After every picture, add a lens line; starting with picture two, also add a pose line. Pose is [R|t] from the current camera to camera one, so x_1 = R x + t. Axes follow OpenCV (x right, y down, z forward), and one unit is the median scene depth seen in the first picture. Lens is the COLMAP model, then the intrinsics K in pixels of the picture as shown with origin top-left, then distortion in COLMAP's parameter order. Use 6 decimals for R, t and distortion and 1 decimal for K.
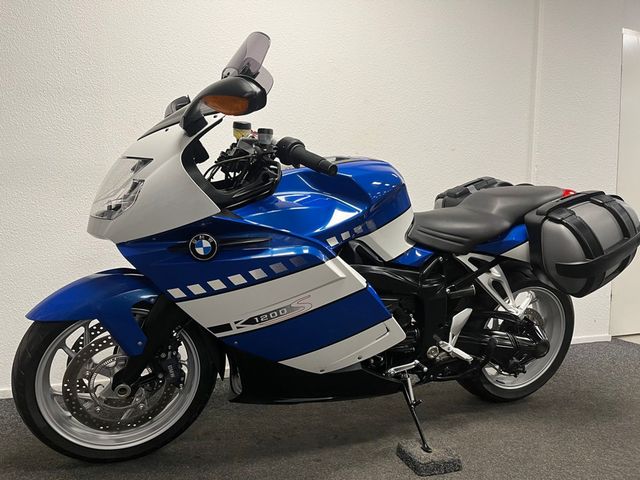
lens RADIAL K [[483.5, 0, 320.0], [0, 483.5, 240.0], [0, 0, 1]] dist [0.045756, -0.006235]
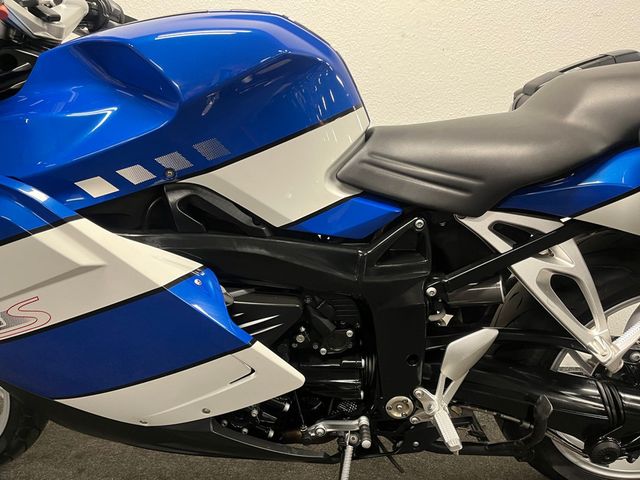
lens RADIAL K [[483.5, 0, 320.0], [0, 483.5, 240.0], [0, 0, 1]] dist [0.045756, -0.006235]
pose [[0.916759, 0.060722, -0.394799, 0.348304], [-0.002834, 0.989342, 0.145585, -0.012830], [0.399431, -0.132348, 0.907160, 0.539265]]
